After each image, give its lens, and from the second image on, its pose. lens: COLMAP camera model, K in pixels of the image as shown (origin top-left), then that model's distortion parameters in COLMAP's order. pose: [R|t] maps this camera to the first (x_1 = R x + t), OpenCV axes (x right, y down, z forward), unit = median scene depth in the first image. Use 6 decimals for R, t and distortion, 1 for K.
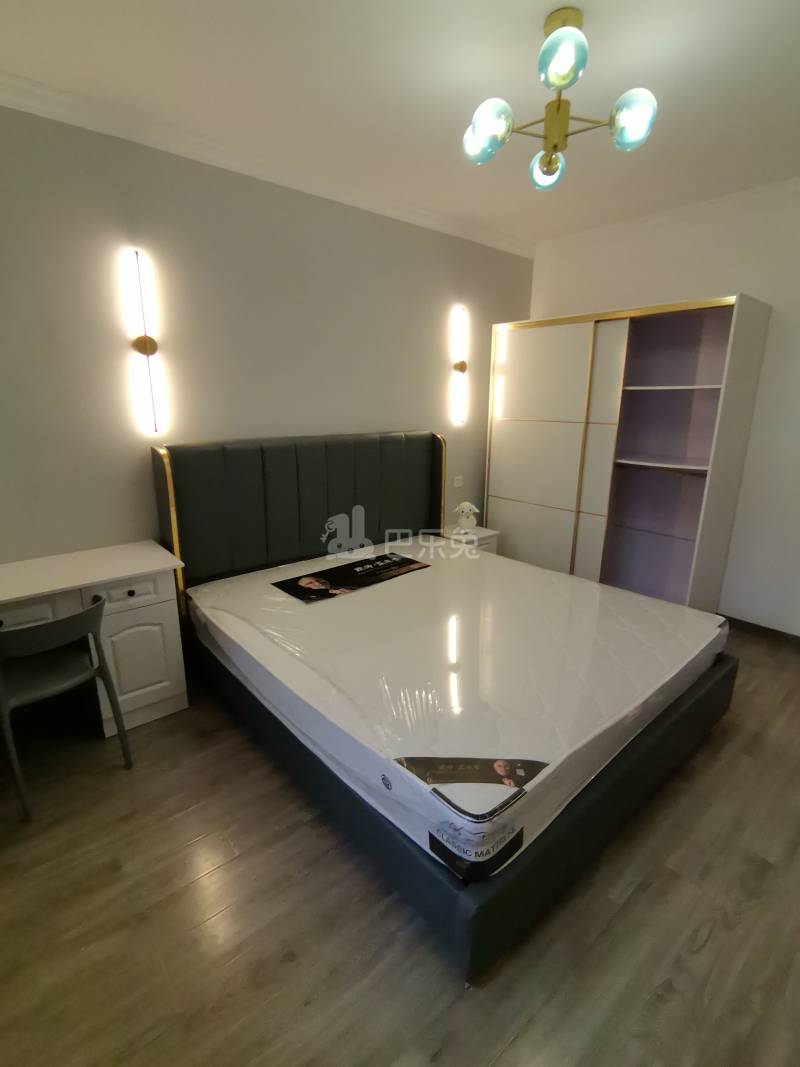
lens RADIAL K [[506.2, 0, 400.0], [0, 506.2, 534.0], [0, 0, 1]] dist [-0.001715, -0.000221]
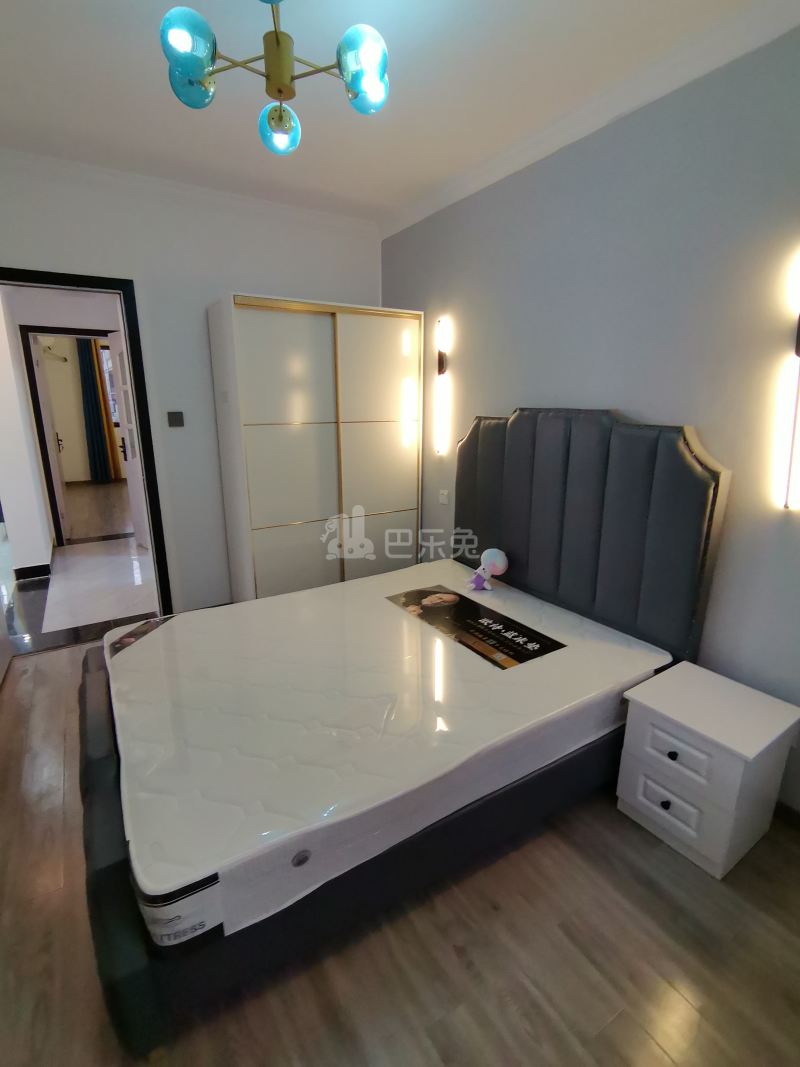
lens RADIAL K [[506.2, 0, 399.7], [0, 506.2, 535.3], [0, 0, 1]] dist [-0.001715, -0.000221]
pose [[-0.185336, 0.243096, -0.952132, 0.658849], [-0.256439, 0.923380, 0.285672, -0.244689], [0.948625, 0.297109, -0.108797, 0.908961]]
